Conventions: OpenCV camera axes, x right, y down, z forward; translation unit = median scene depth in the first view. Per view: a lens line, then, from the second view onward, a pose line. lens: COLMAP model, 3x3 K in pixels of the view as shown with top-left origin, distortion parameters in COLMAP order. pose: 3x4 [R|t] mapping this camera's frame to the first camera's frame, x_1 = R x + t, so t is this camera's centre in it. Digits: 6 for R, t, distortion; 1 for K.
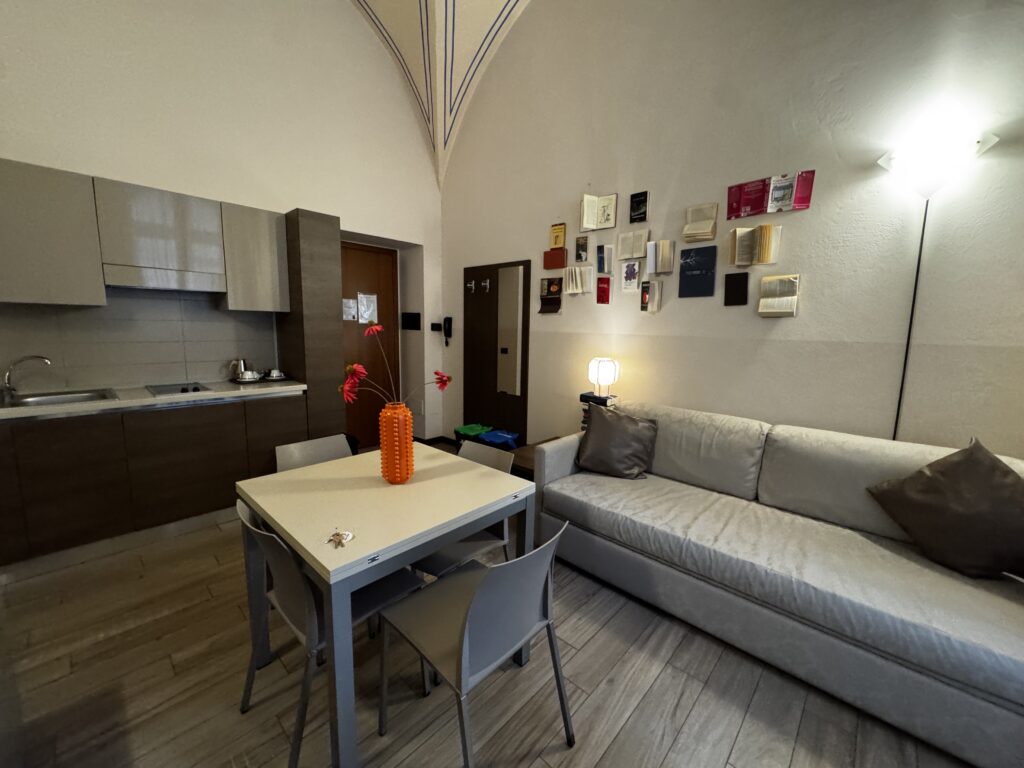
lens RADIAL K [[405.6, 0, 512.0], [0, 405.6, 384.0], [0, 0, 1]] dist [-0.006436, -0.000089]
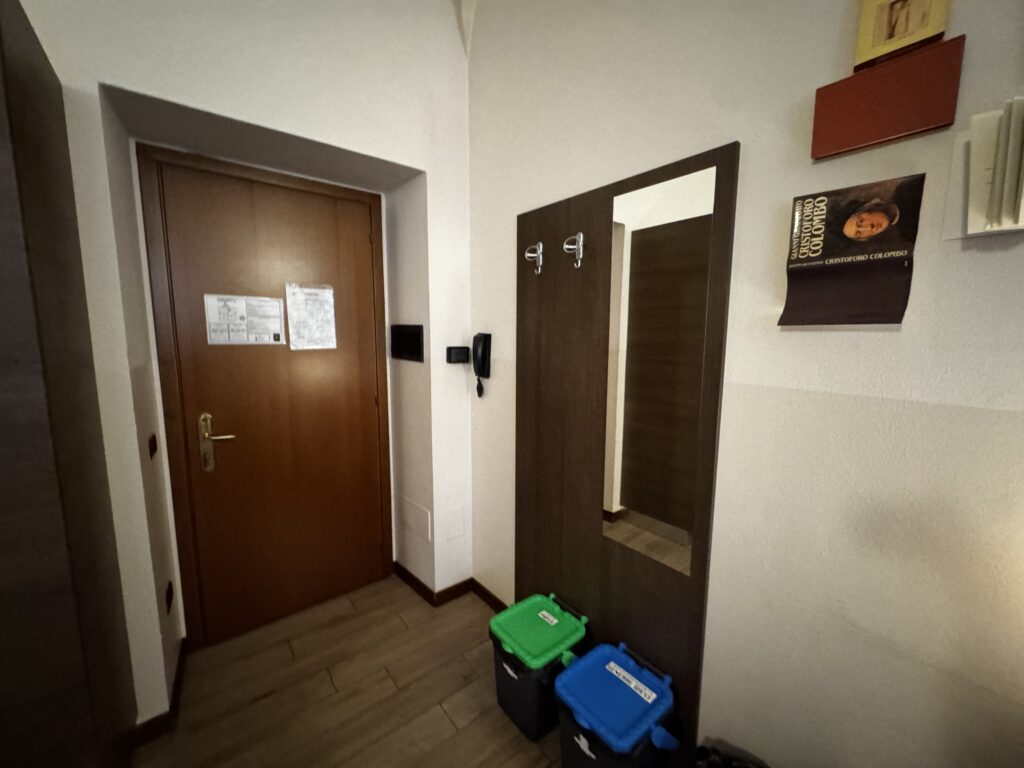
lens RADIAL K [[405.6, 0, 512.0], [0, 405.6, 384.0], [0, 0, 1]] dist [-0.006436, -0.000089]
pose [[0.989947, 0.005285, -0.141343, -0.091448], [-0.007262, 0.999883, -0.013478, -0.154237], [0.141255, 0.014369, 0.989869, 0.839342]]
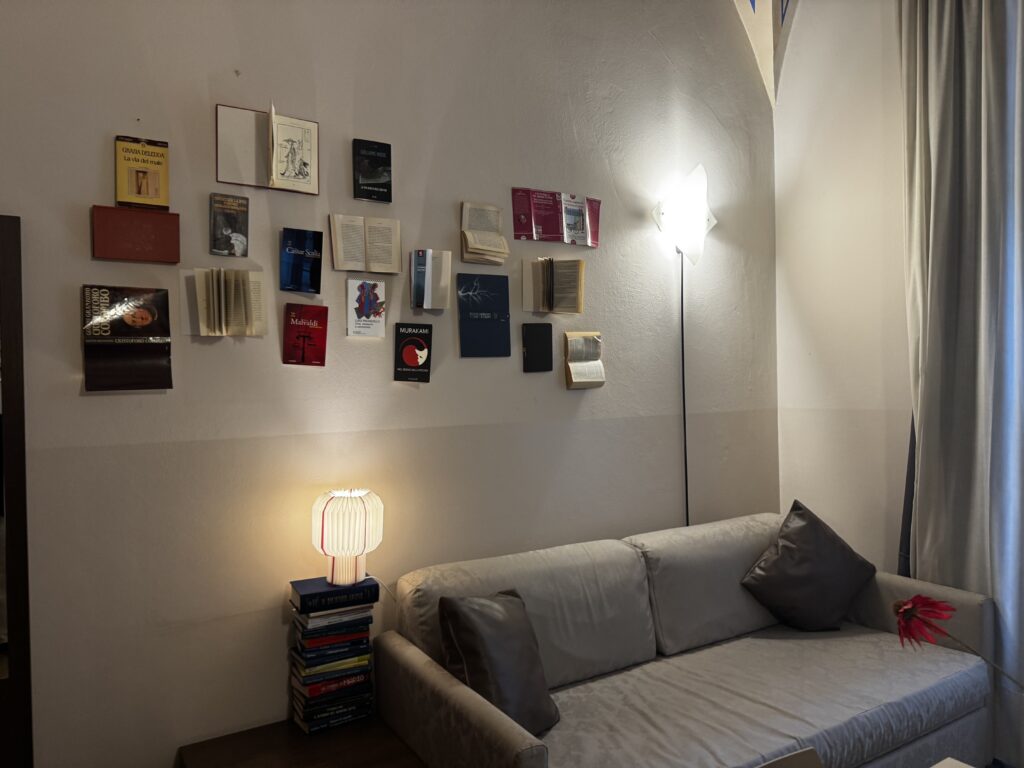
lens RADIAL K [[744.1, 0, 512.0], [0, 744.1, 384.0], [0, 0, 1]] dist [0.057617, -0.004020]
pose [[0.240409, -0.027928, 0.970270, -0.509137], [0.157622, 0.987442, -0.010633, -0.144022], [-0.957789, 0.155492, 0.241792, 0.642814]]
